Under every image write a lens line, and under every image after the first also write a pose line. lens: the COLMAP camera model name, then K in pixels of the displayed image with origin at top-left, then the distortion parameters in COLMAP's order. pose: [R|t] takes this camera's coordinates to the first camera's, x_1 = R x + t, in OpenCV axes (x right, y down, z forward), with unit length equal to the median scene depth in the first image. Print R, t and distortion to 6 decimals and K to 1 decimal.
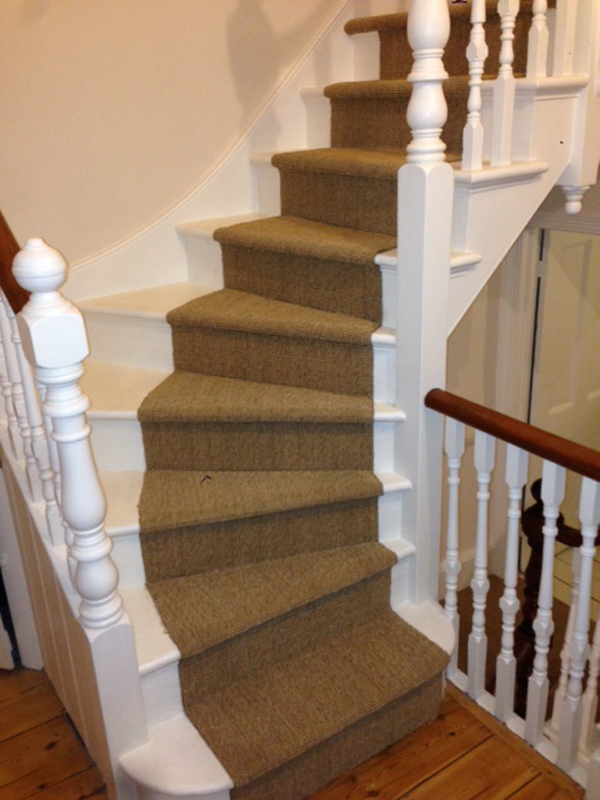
lens RADIAL K [[736.4, 0, 300.0], [0, 736.4, 400.0], [0, 0, 1]] dist [0.088908, -0.112866]
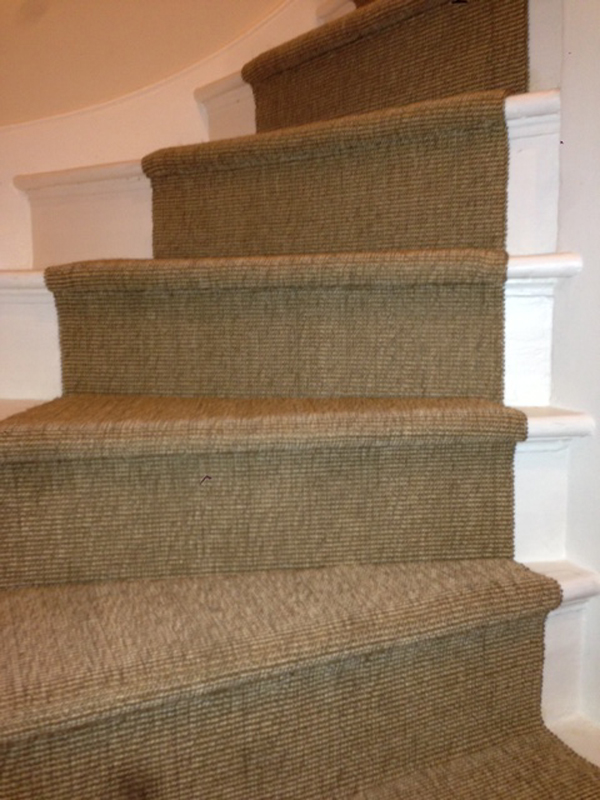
lens RADIAL K [[736.4, 0, 300.0], [0, 736.4, 400.0], [0, 0, 1]] dist [0.088908, -0.112866]
pose [[0.986999, 0.035685, -0.156714, 0.045600], [-0.070976, 0.971590, -0.225778, 0.211604], [0.144204, 0.233965, 0.961491, 0.530524]]
